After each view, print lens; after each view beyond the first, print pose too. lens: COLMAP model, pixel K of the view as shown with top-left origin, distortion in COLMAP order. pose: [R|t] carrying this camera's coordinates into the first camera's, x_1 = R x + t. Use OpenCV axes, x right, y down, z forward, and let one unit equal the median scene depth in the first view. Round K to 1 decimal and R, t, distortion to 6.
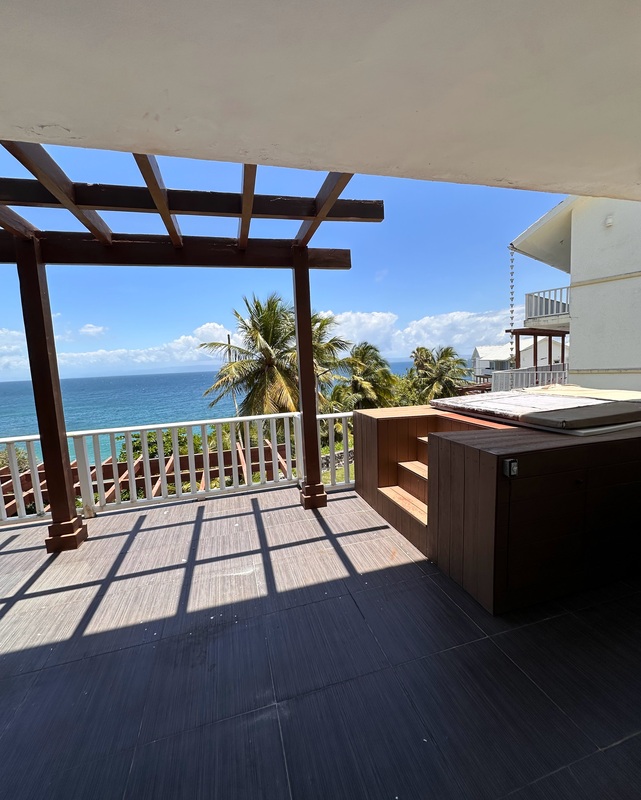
lens RADIAL K [[337.1, 0, 320.5], [0, 337.1, 400.0], [0, 0, 1]] dist [-0.000884, -0.000056]
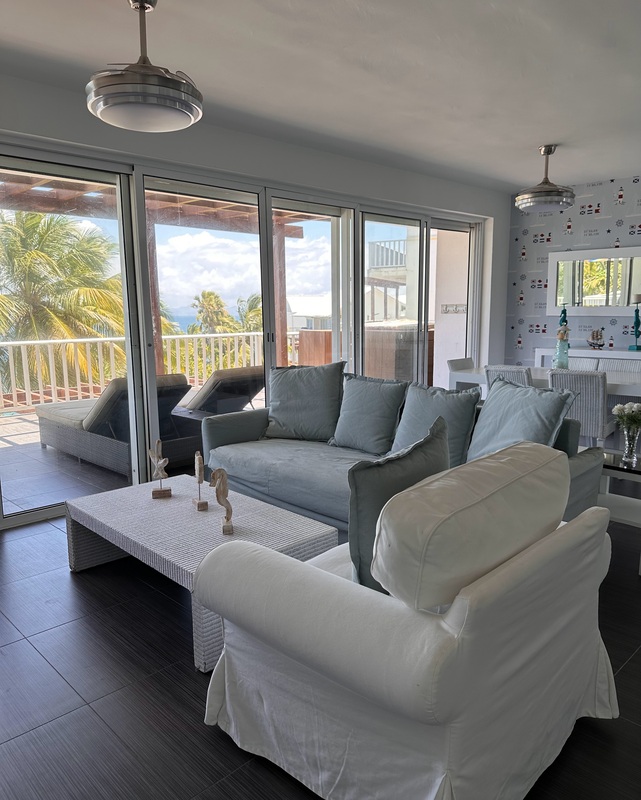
lens RADIAL K [[606.2, 0, 320.5], [0, 606.2, 400.0], [0, 0, 1]] dist [0.001794, 0.000511]
pose [[0.875161, -0.027794, 0.483034, -0.068398], [0.015948, 0.999463, 0.028615, 0.015736], [-0.483570, -0.017340, 0.875134, -0.086150]]
